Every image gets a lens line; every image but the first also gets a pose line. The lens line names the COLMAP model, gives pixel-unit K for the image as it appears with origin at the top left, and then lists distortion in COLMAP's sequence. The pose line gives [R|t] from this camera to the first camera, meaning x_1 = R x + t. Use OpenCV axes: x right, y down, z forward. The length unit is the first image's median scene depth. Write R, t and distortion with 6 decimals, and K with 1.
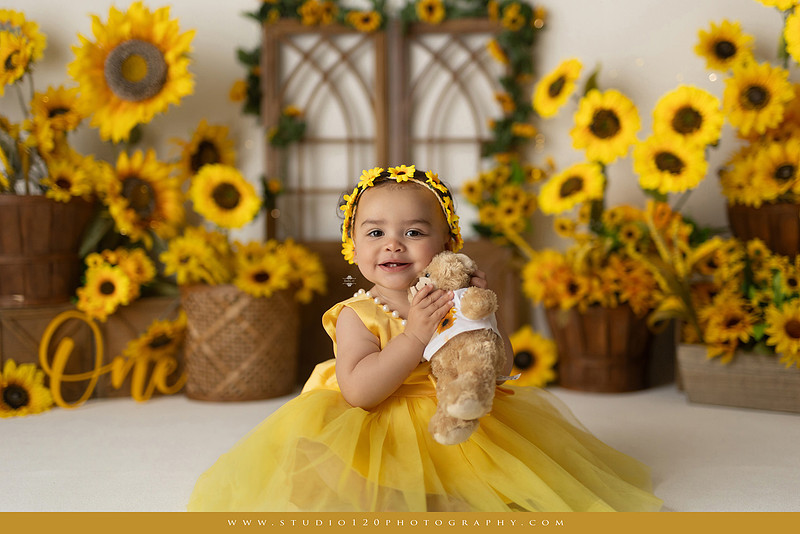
lens RADIAL K [[1074.8, 0, 399.5], [0, 1074.8, 262.6], [0, 0, 1]] dist [-0.003609, -0.003965]
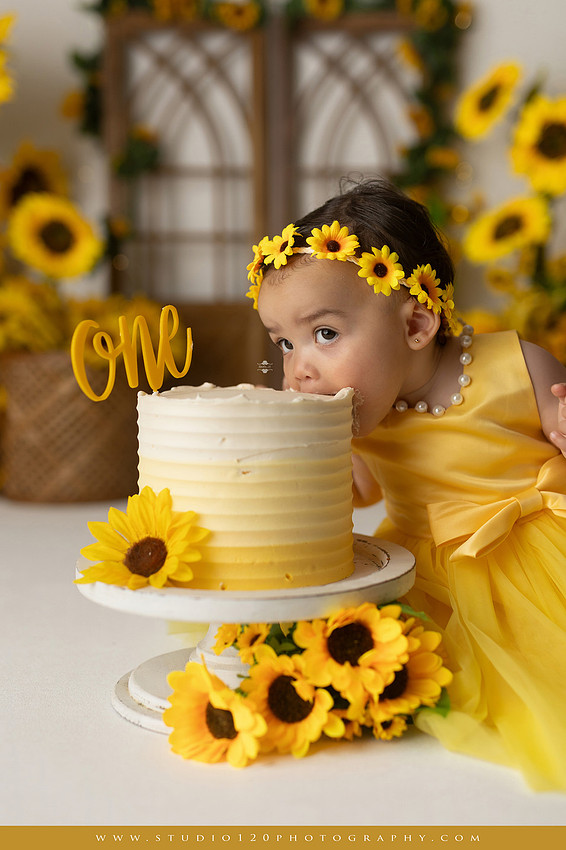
lens RADIAL K [[1249.0, 0, 282.2], [0, 1249.0, 420.0], [0, 0, 1]] dist [-0.011112, -0.083229]
pose [[0.999887, 0.000687, 0.014996, -0.014509], [-0.001198, 0.999418, 0.034103, 0.037154], [-0.014964, -0.034117, 0.999306, 0.108992]]
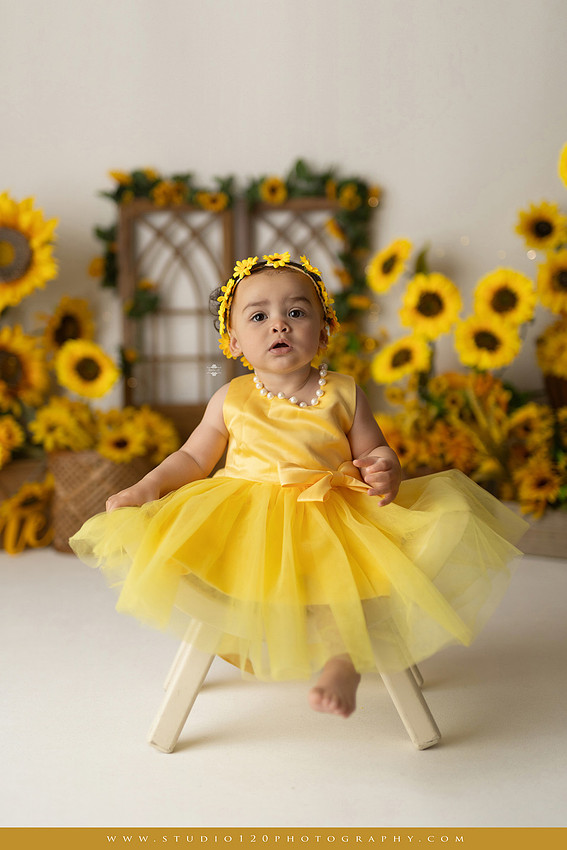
lens RADIAL K [[1129.3, 0, 267.9], [0, 1129.3, 424.8], [0, 0, 1]] dist [-0.006009, -0.021423]
pose [[0.999915, -0.007101, 0.010979, 0.009869], [0.006546, 0.998738, 0.049791, -0.061050], [-0.011318, -0.049714, 0.998699, -0.158727]]
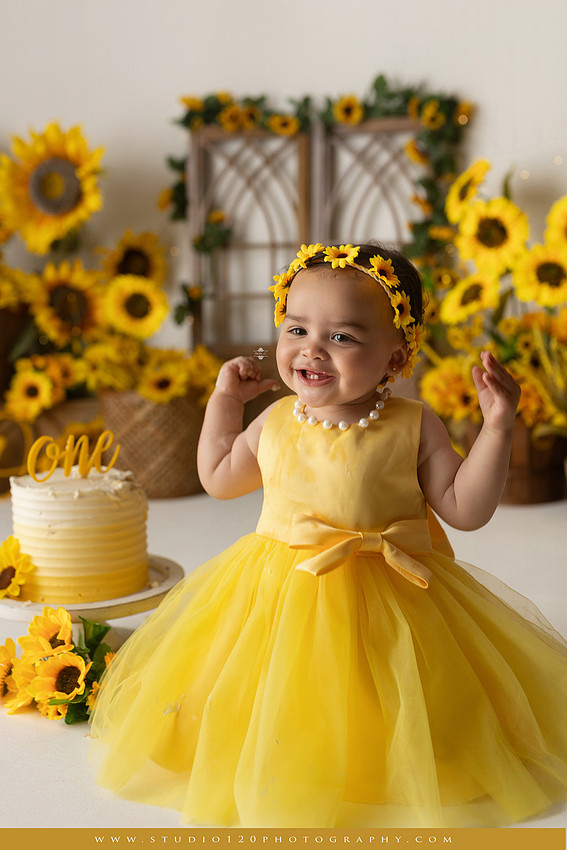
lens RADIAL K [[1142.0, 0, 286.2], [0, 1142.0, 423.0], [0, 0, 1]] dist [-0.003609, -0.003965]
pose [[0.969458, 0.023293, -0.244147, 0.254587], [-0.001134, 0.995895, 0.090513, -0.048607], [0.245253, -0.087472, 0.965505, -0.052893]]
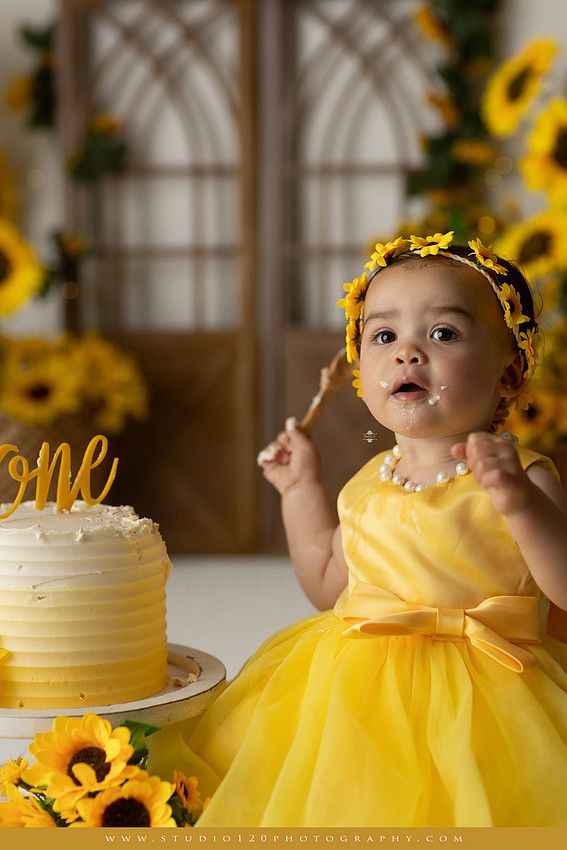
lens RADIAL K [[1976.1, 0, 282.5], [0, 1976.1, 425.3], [0, 0, 1]] dist [-0.027767, -0.147152]
pose [[0.994763, 0.006147, -0.102027, 0.132720], [-0.000898, 0.998677, 0.051410, -0.027069], [0.102208, -0.051049, 0.993452, -0.155049]]
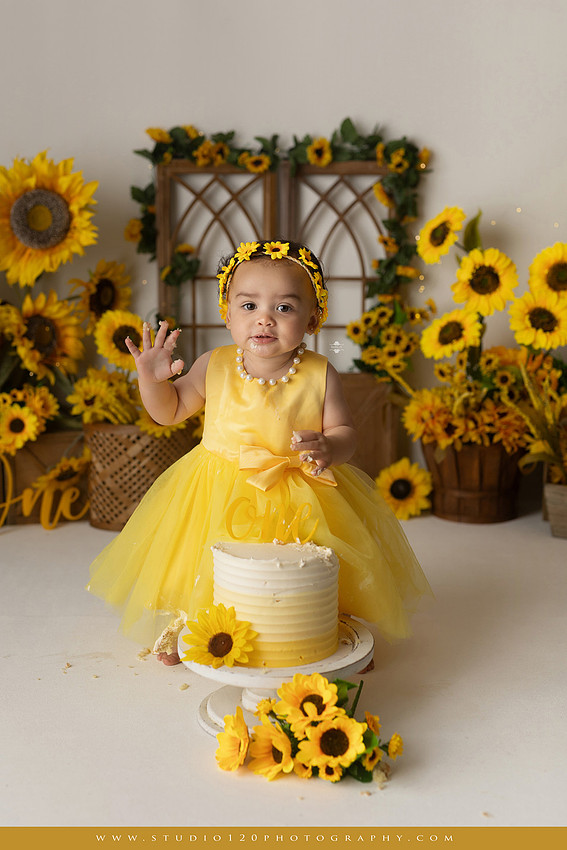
lens RADIAL K [[1129.3, 0, 267.9], [0, 1129.3, 424.8], [0, 0, 1]] dist [-0.006009, -0.021423]
pose [[0.999878, 0.008327, 0.013183, -0.035622], [-0.009795, 0.993255, 0.115538, -0.108088], [-0.012132, -0.115653, 0.993216, -0.120787]]
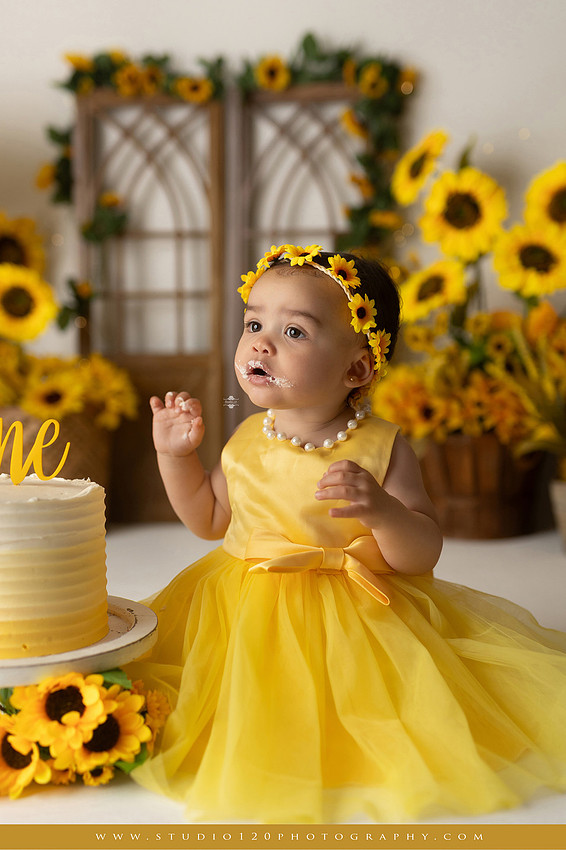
lens RADIAL K [[1249.0, 0, 282.2], [0, 1249.0, 420.0], [0, 0, 1]] dist [-0.011112, -0.083229]
pose [[0.995166, 0.005082, -0.098075, 0.142449], [-0.001525, 0.999339, 0.036314, -0.004773], [0.098195, -0.035989, 0.994516, 0.041076]]
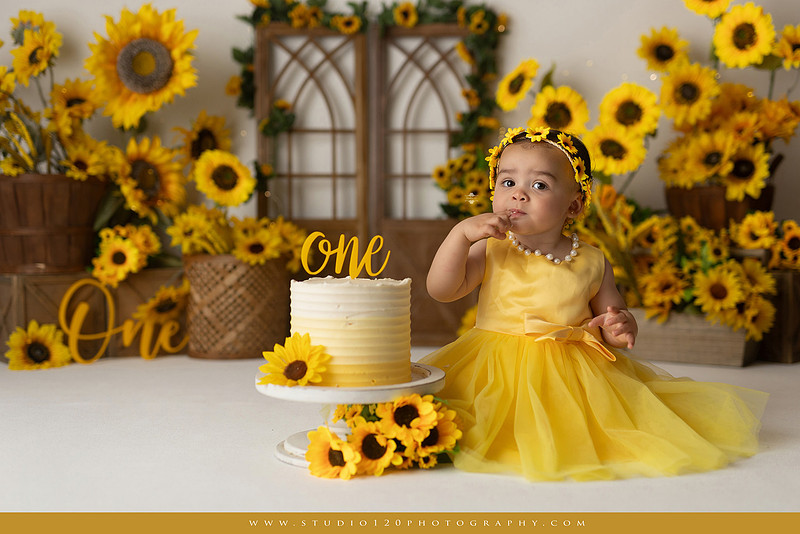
lens RADIAL K [[1064.6, 0, 402.0], [0, 1064.6, 271.3], [0, 0, 1]] dist [-0.007312, 0.005644]
pose [[0.999517, 0.003131, 0.030920, -0.009236], [-0.003118, 0.999995, -0.000478, 0.036672], [-0.030922, 0.000381, 0.999522, -0.124395]]
